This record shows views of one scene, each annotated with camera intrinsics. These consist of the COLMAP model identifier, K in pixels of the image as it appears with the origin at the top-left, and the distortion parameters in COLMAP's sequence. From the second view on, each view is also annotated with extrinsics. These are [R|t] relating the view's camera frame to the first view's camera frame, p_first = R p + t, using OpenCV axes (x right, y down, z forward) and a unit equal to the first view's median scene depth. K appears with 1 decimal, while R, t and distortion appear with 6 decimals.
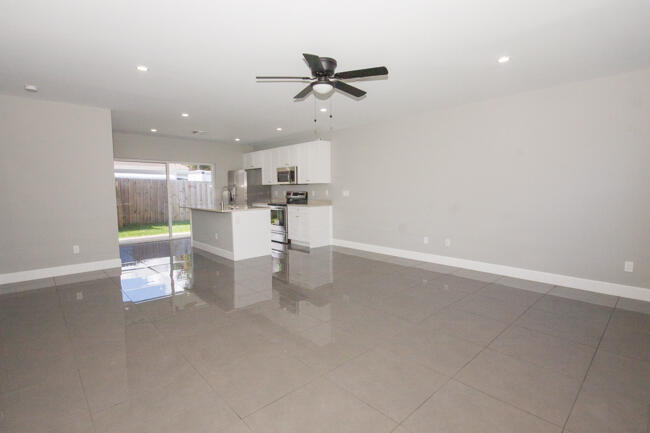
lens RADIAL K [[307.0, 0, 325.0], [0, 307.0, 216.5], [0, 0, 1]] dist [-0.001367, -0.000077]
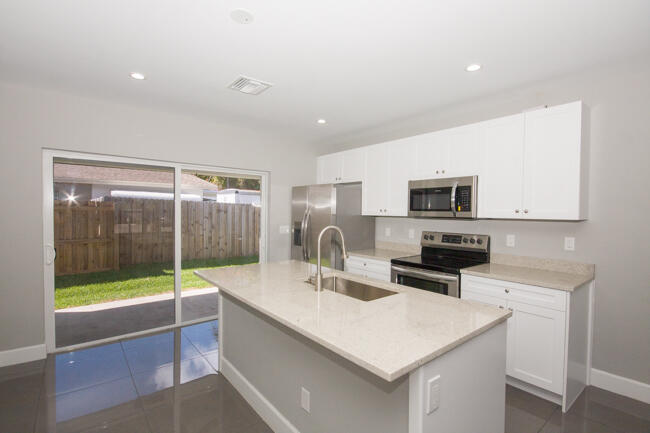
lens RADIAL K [[307.0, 0, 325.0], [0, 307.0, 216.5], [0, 0, 1]] dist [-0.001367, -0.000077]
pose [[0.996907, 0.018420, -0.076405, -0.218923], [-0.023846, 0.997211, -0.070723, -0.062587], [0.074890, 0.072326, 0.994565, 0.486561]]
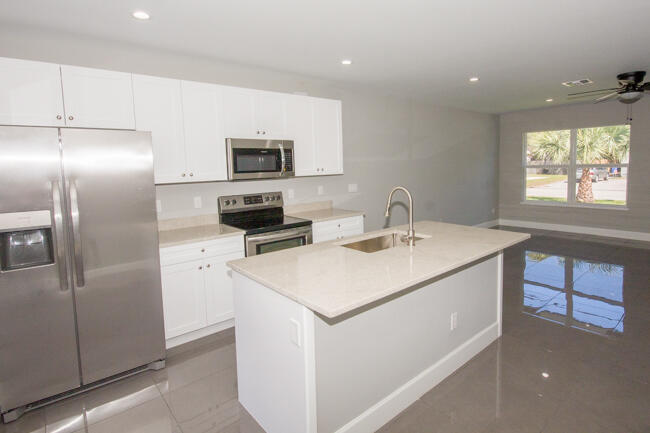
lens RADIAL K [[309.9, 0, 324.8], [0, 309.9, 190.7], [0, 0, 1]] dist [0.000057, 0.000068]
pose [[0.124506, -0.061970, 0.990282, -0.473048], [0.128884, 0.990602, 0.045786, -0.083847], [-0.983813, 0.121931, 0.131323, 0.746429]]
